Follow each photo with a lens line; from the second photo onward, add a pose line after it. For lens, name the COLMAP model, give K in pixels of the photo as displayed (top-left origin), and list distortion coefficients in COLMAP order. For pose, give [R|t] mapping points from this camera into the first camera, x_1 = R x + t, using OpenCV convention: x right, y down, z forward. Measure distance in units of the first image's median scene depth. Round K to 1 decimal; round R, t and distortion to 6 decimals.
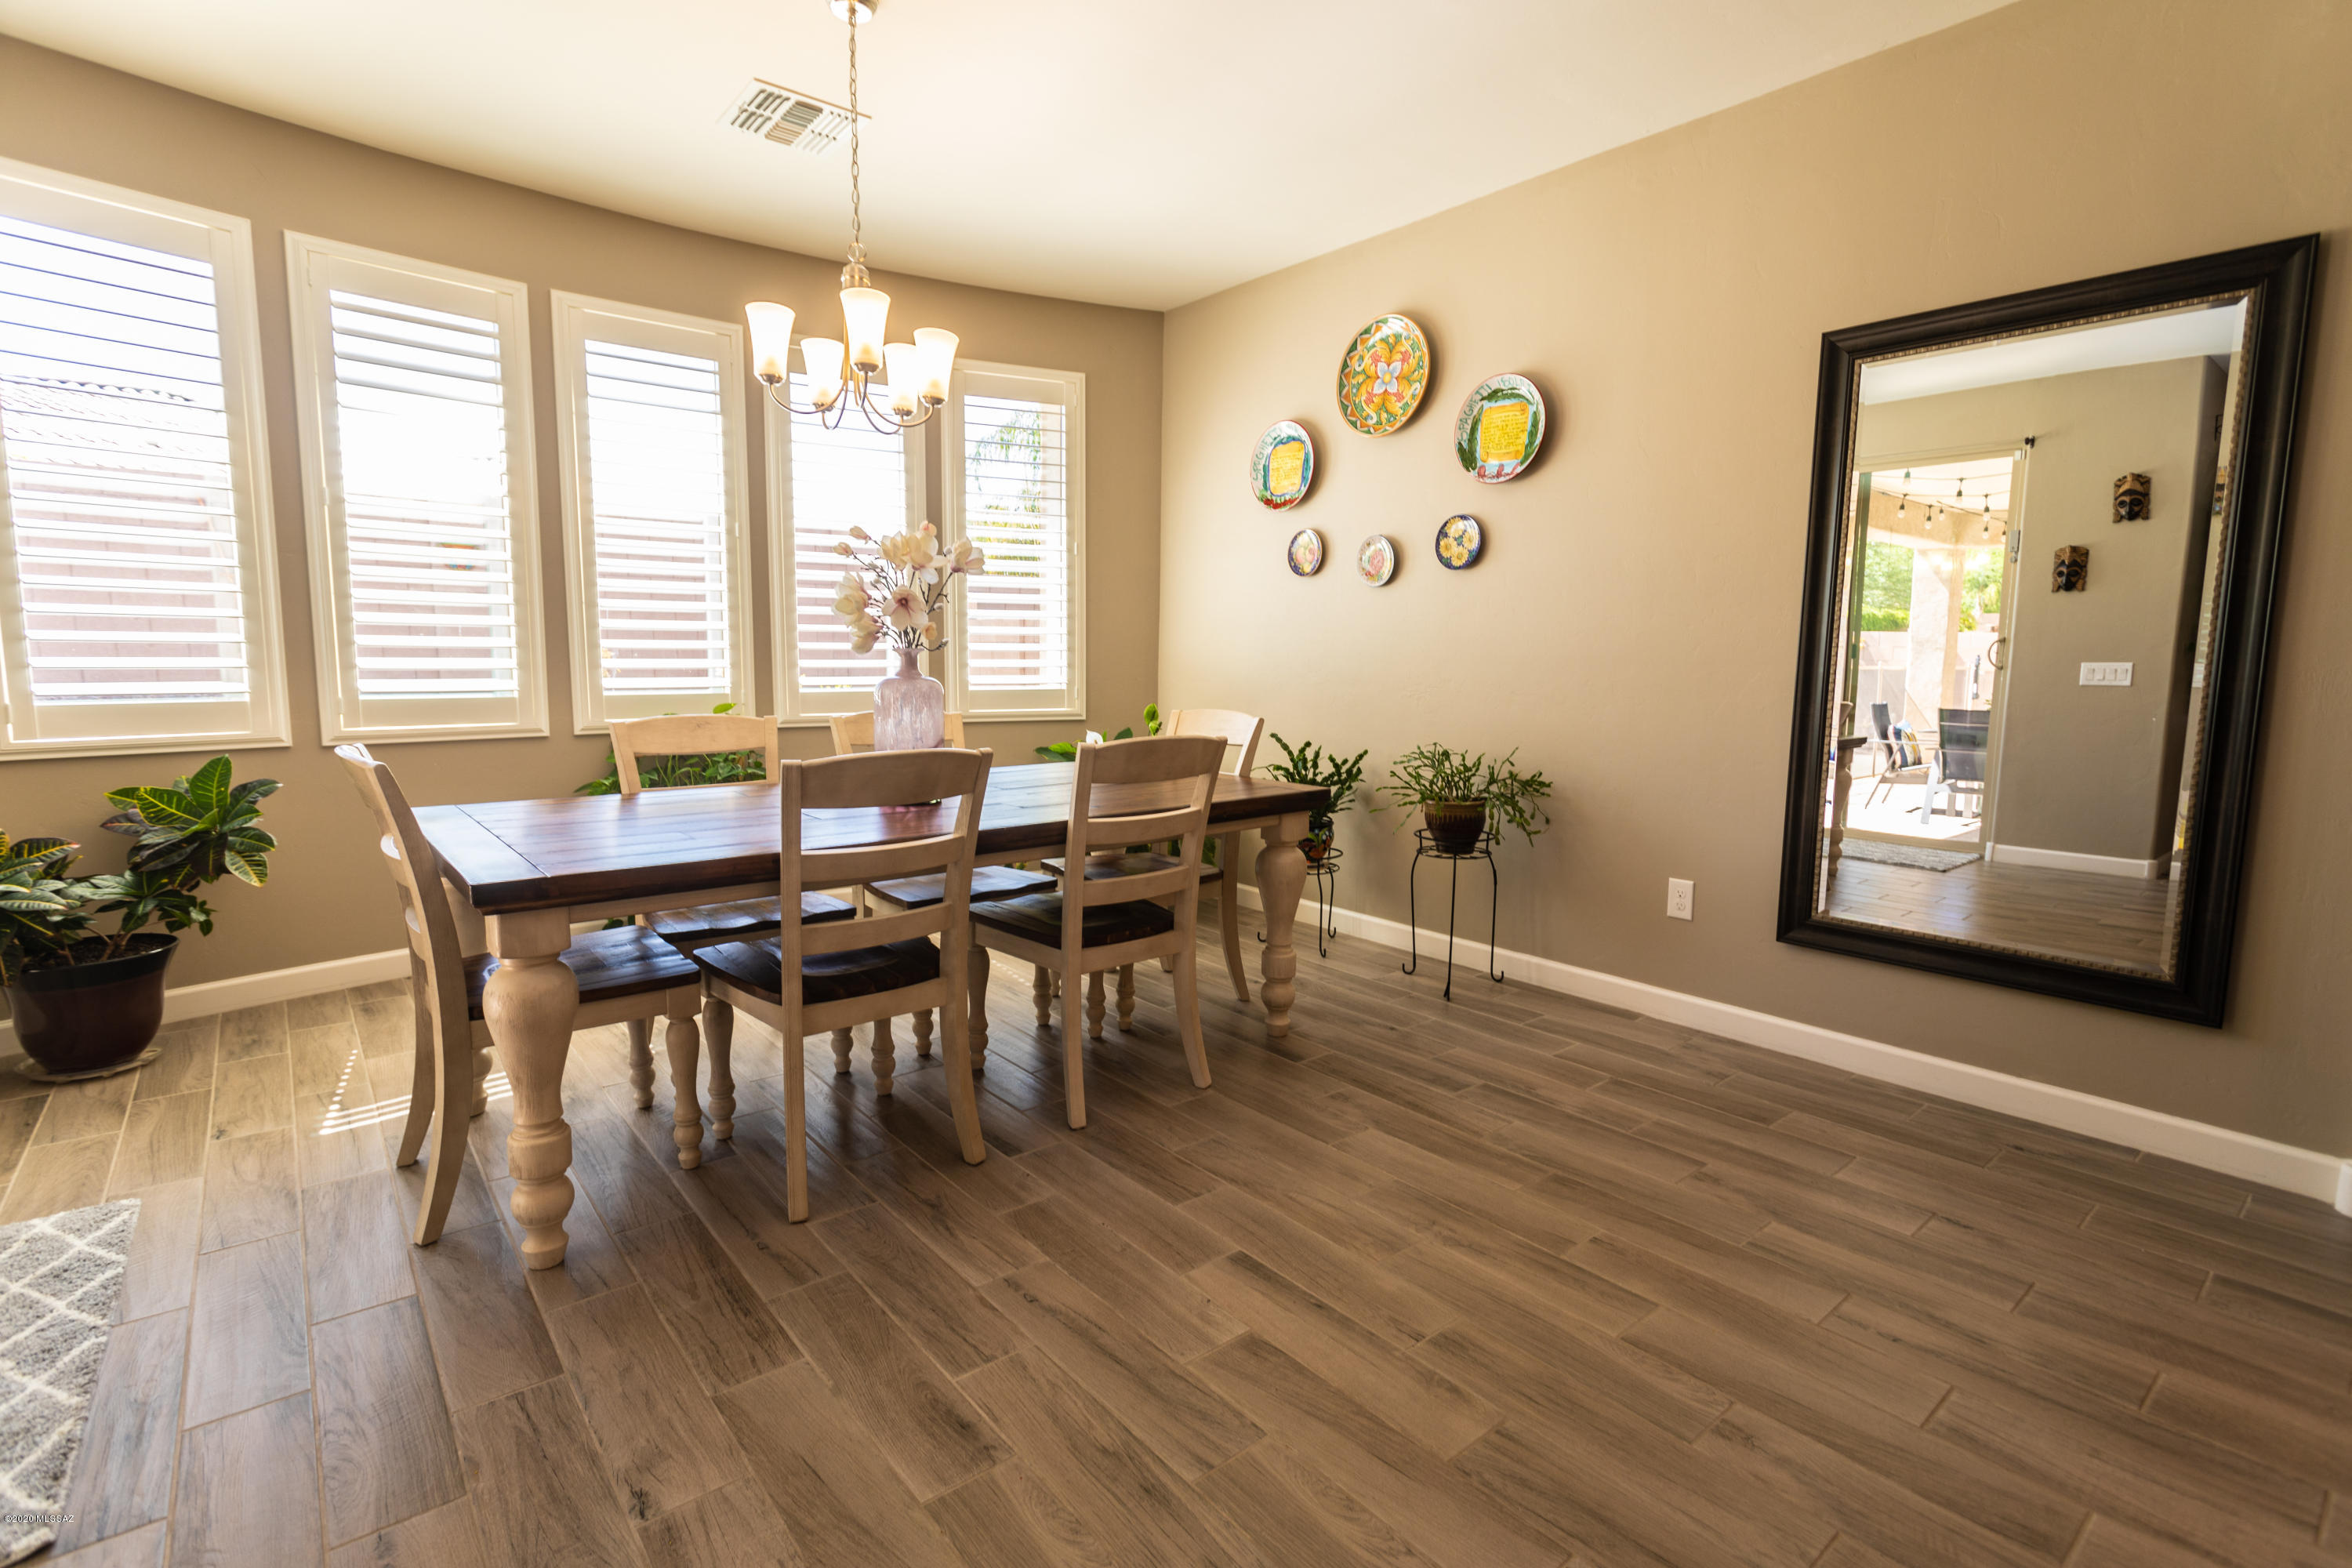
lens RADIAL K [[1091.4, 0, 1161.7], [0, 1091.4, 786.4], [0, 0, 1]] dist [-0.007243, 0.002944]
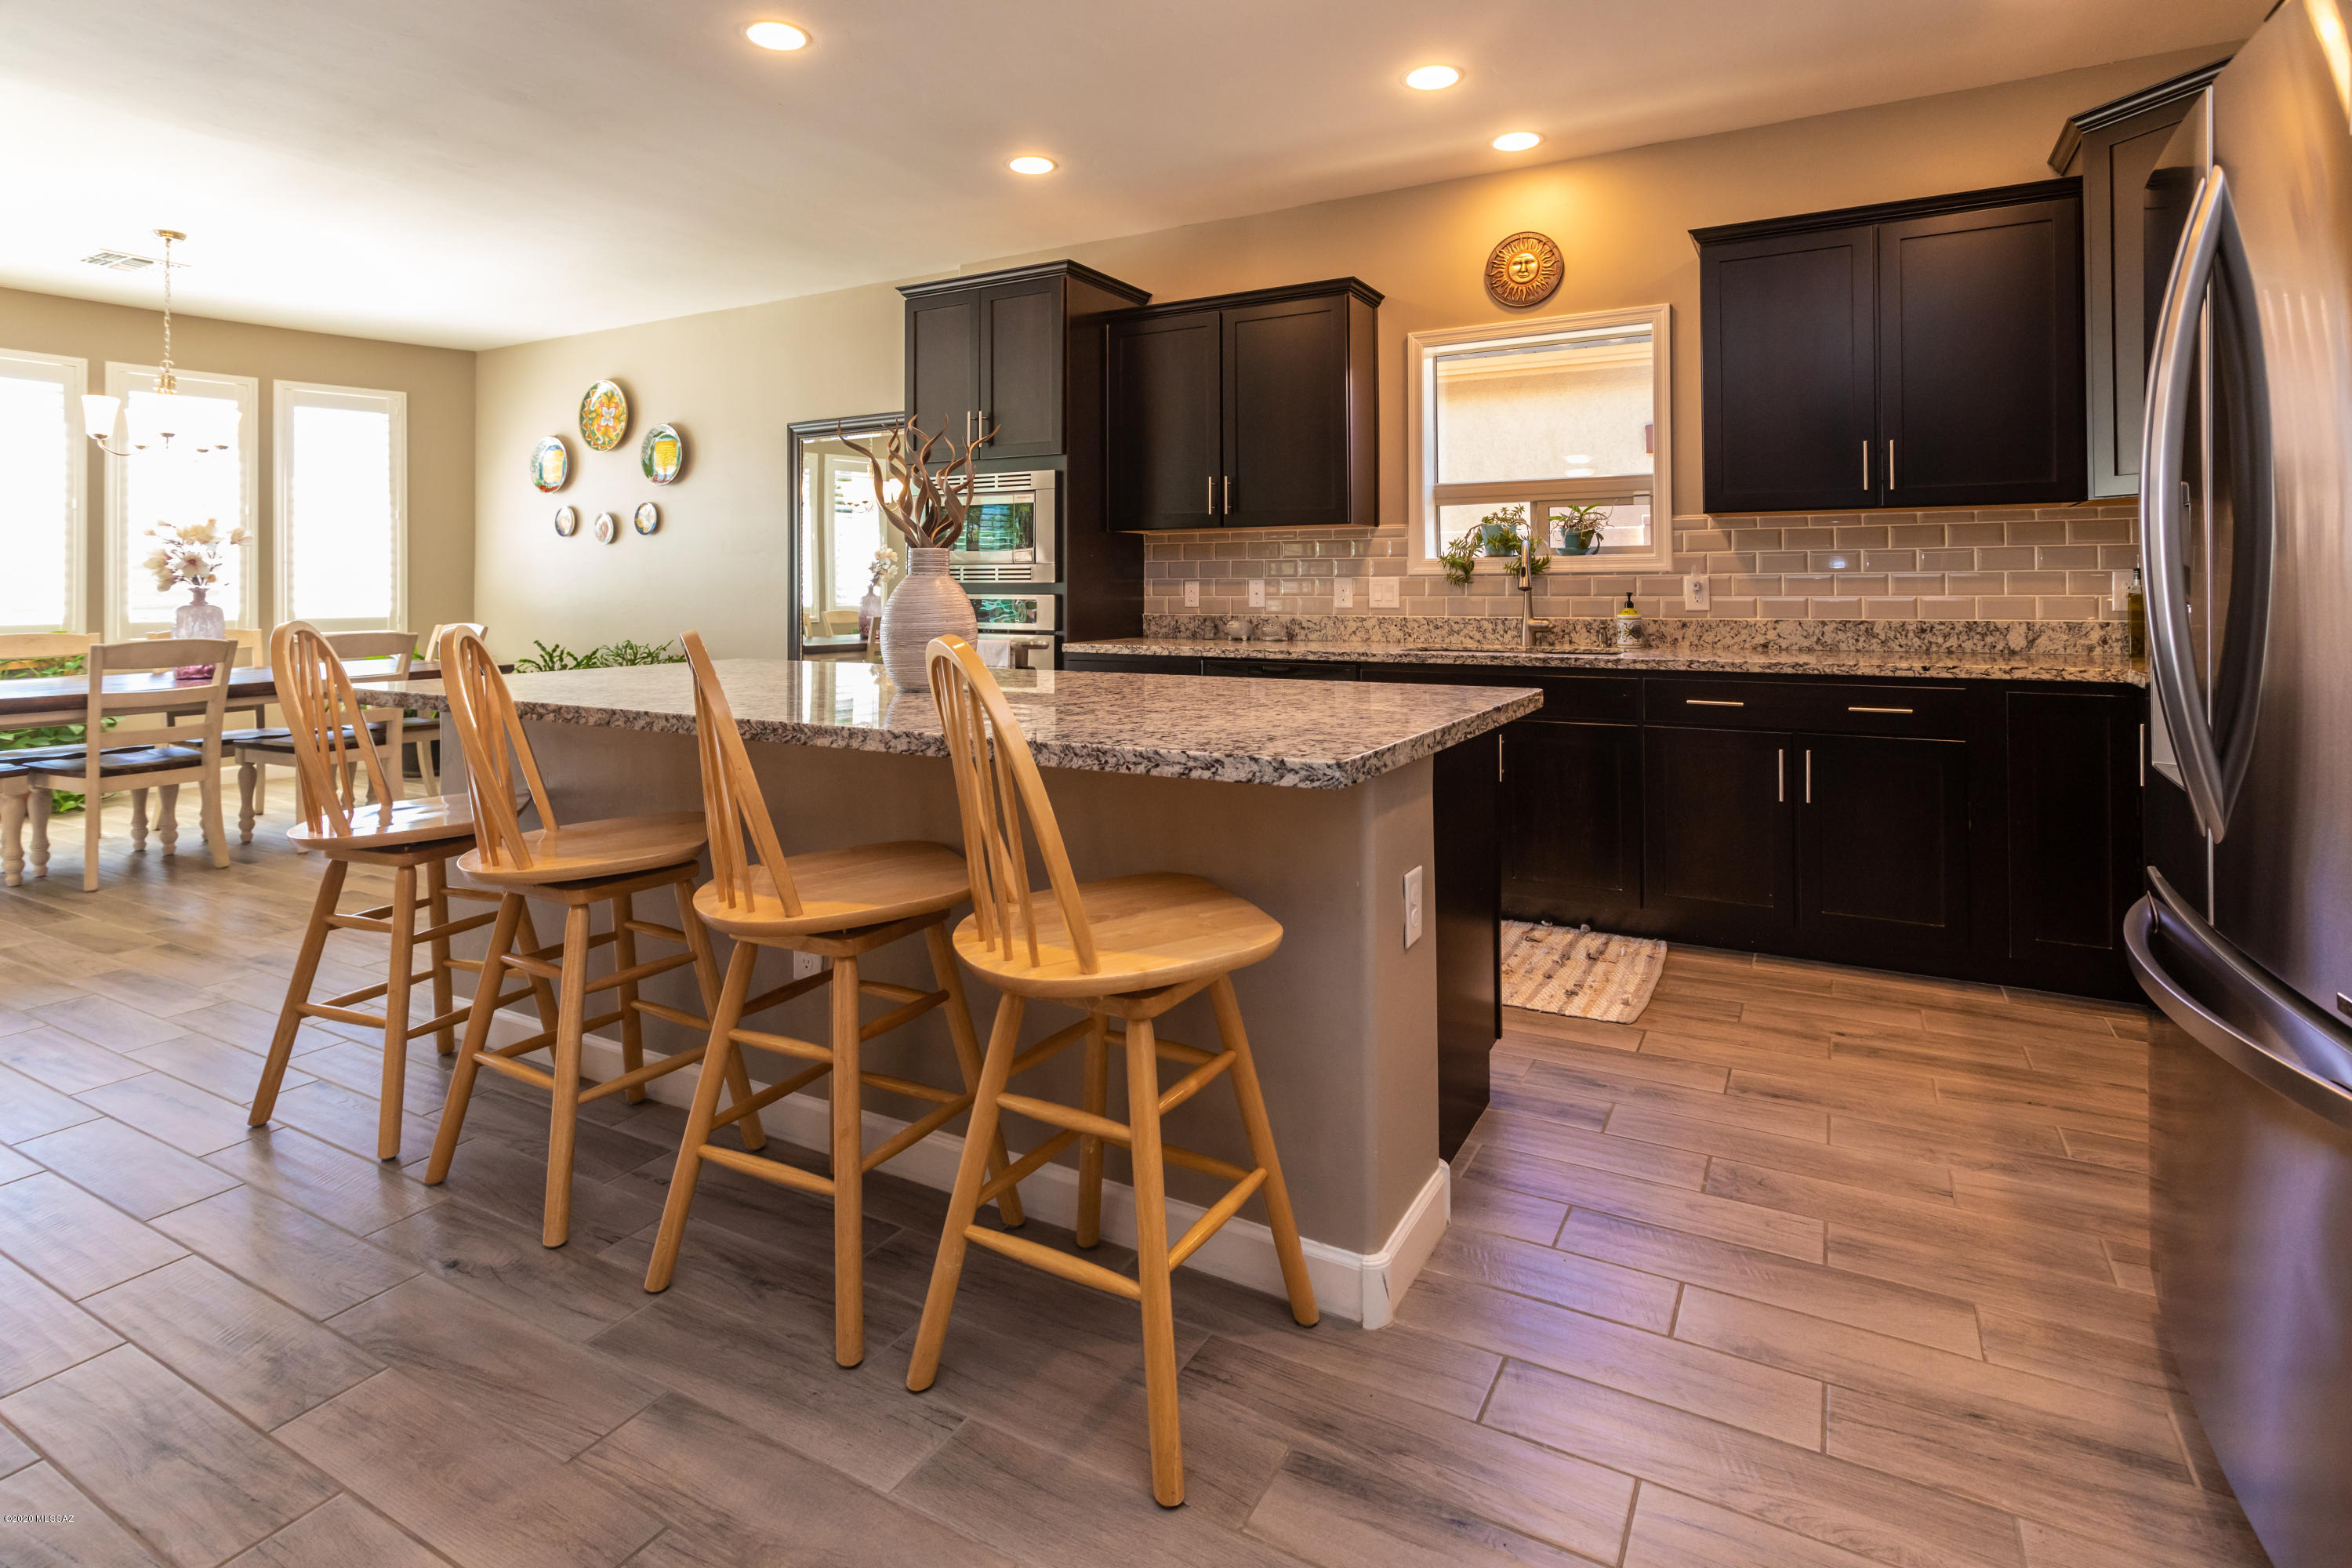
lens RADIAL K [[1091.4, 0, 1172.4], [0, 1091.4, 577.0], [0, 0, 1]] dist [-0.007243, 0.002944]
pose [[0.914253, -0.013706, 0.404912, 0.347438], [0.065784, 0.991187, -0.114983, 0.112453], [-0.399768, 0.131760, 0.907097, -0.850816]]
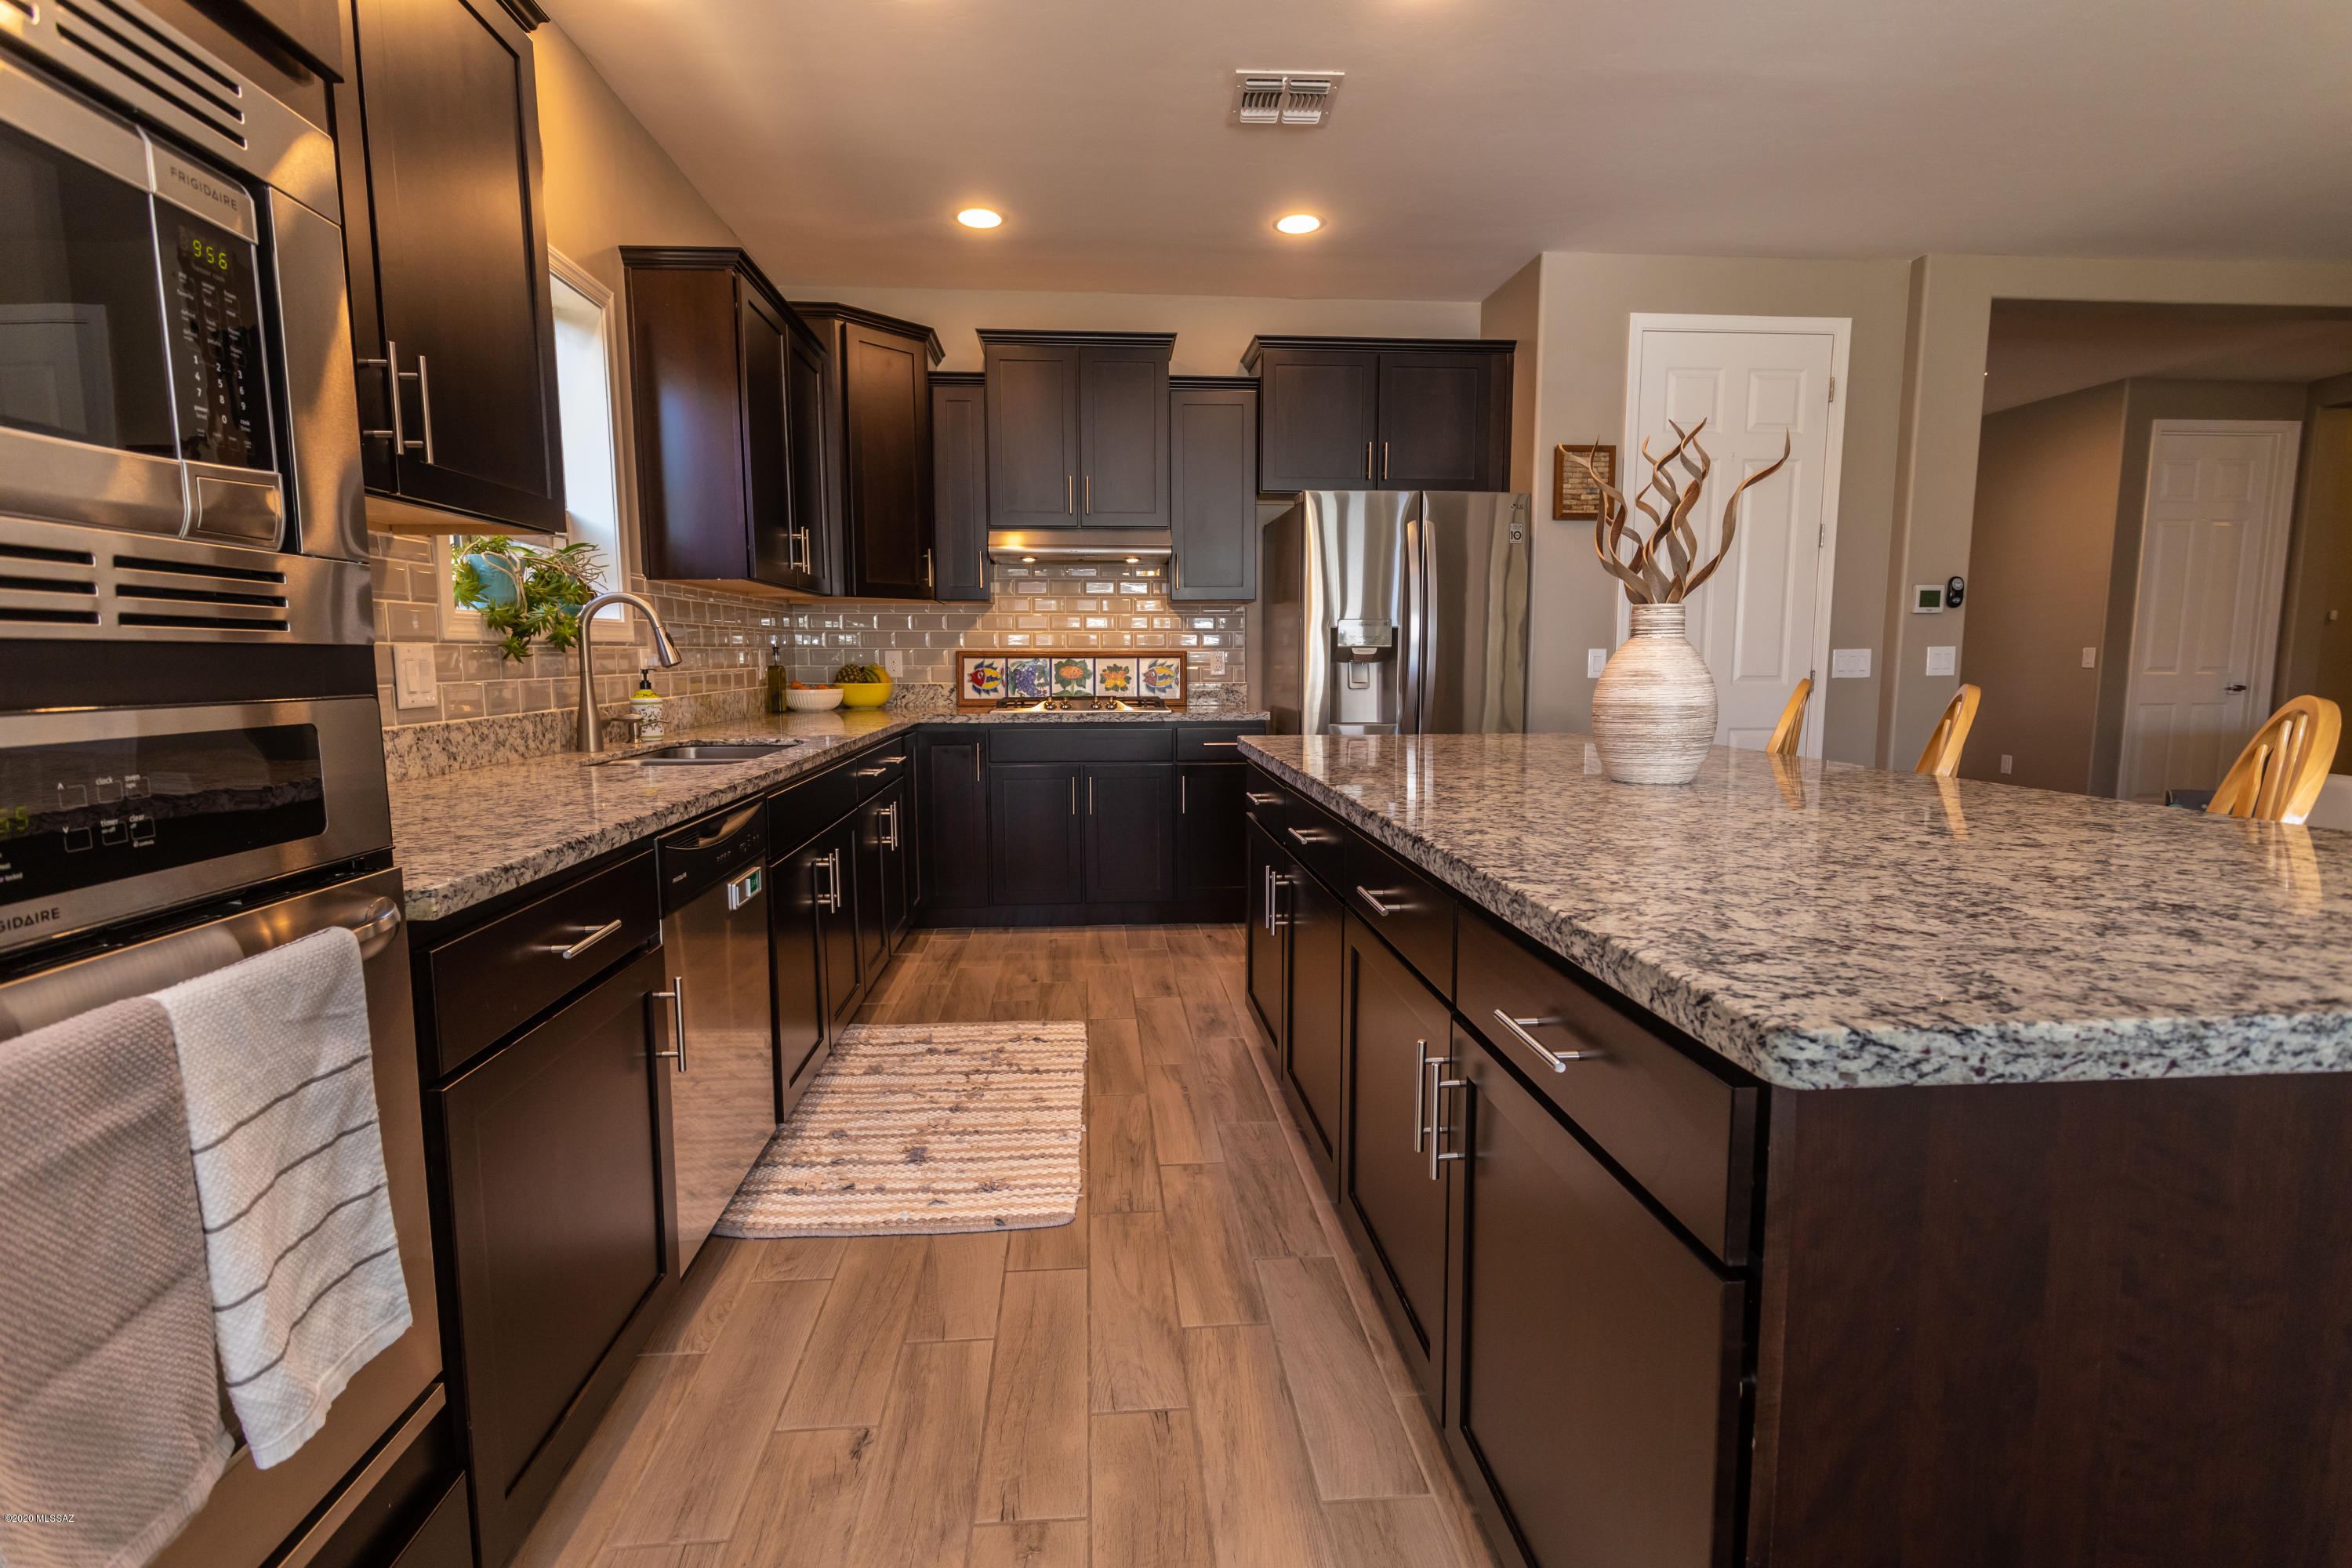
lens RADIAL K [[1091.4, 0, 1159.1], [0, 1091.4, 790.1], [0, 0, 1]] dist [-0.007243, 0.002944]
pose [[-0.822554, -0.076620, 0.563501, 0.391738], [0.066935, 0.970950, 0.229728, -0.038550], [-0.564734, 0.226682, -0.793531, 0.380153]]
